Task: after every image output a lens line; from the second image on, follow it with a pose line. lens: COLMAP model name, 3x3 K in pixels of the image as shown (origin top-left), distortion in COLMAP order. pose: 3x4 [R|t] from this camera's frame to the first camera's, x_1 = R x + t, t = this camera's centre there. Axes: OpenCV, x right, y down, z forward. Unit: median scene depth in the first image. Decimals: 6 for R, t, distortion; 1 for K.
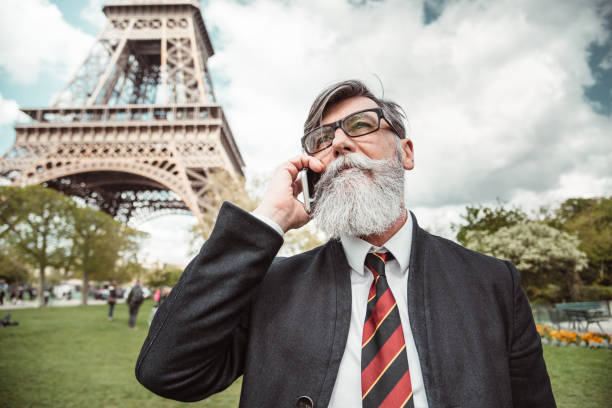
lens RADIAL K [[415.7, 0, 307.0], [0, 415.7, 203.0], [0, 0, 1]] dist [-0.109094, 0.054967]
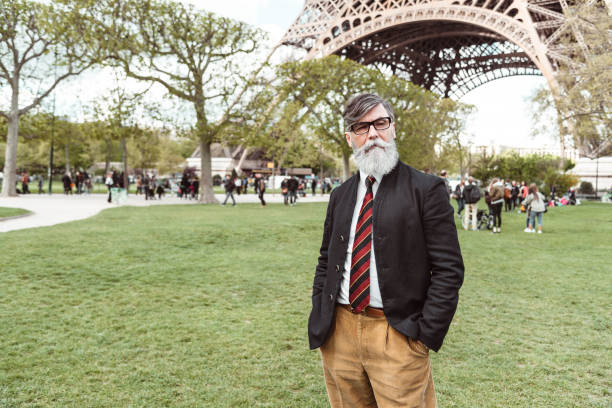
lens RADIAL K [[671.8, 0, 312.4], [0, 671.8, 203.3], [0, 0, 1]] dist [0.075133, 0.009844]
pose [[0.792528, 0.048885, -0.607873, 0.117122], [0.094570, 0.974872, 0.201697, -0.026029], [0.602459, -0.217337, 0.767990, -0.121697]]
